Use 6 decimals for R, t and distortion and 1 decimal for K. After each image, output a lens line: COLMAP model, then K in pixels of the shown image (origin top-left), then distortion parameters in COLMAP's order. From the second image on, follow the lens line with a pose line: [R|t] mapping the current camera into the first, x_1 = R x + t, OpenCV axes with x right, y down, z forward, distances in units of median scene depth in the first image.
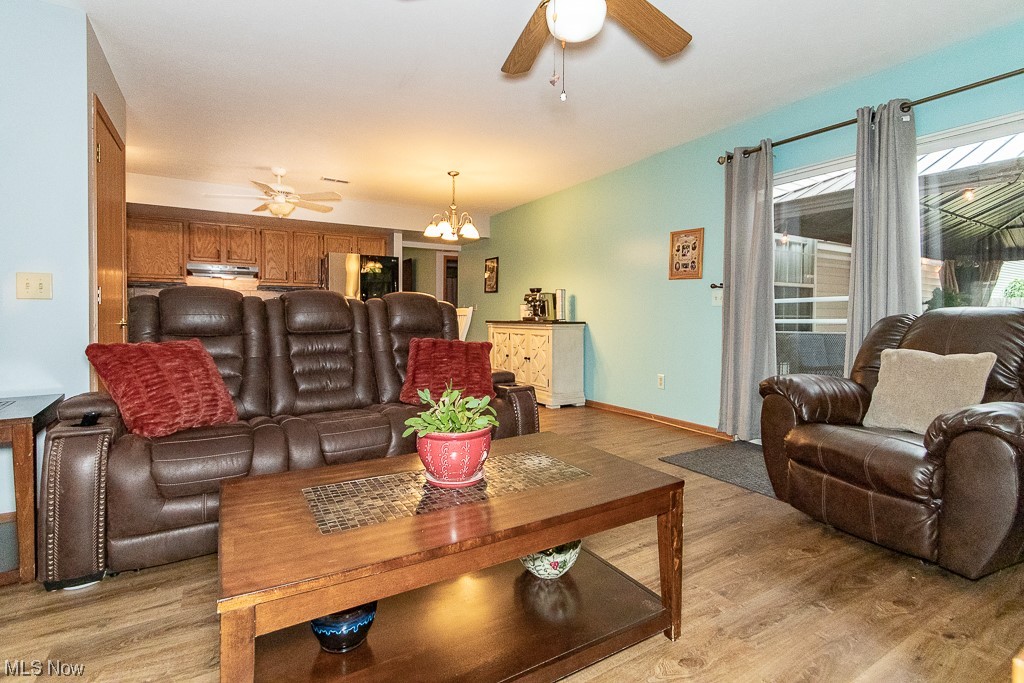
lens RADIAL K [[469.6, 0, 498.8], [0, 469.6, 326.8], [0, 0, 1]] dist [0.017242, -0.000029]
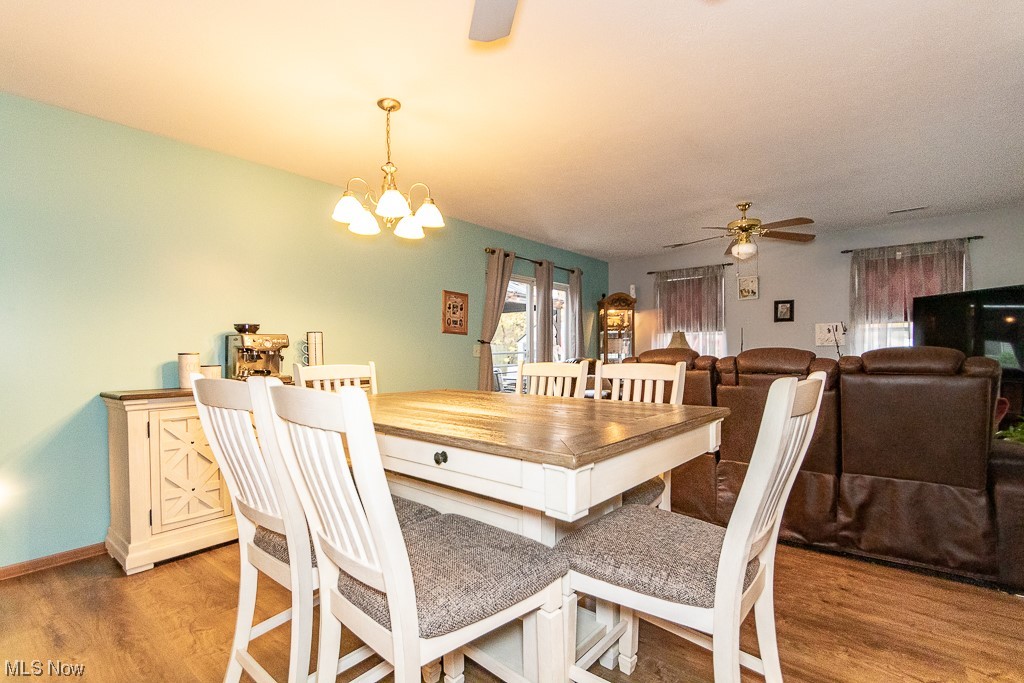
lens RADIAL K [[476.3, 0, 511.6], [0, 476.3, 367.0], [0, 0, 1]] dist [0.000790, 0.000003]
pose [[-0.335161, -0.030028, 0.941682, -0.749767], [0.031972, 0.998554, 0.043221, -0.064644], [-0.941618, 0.044594, -0.333717, 1.240231]]
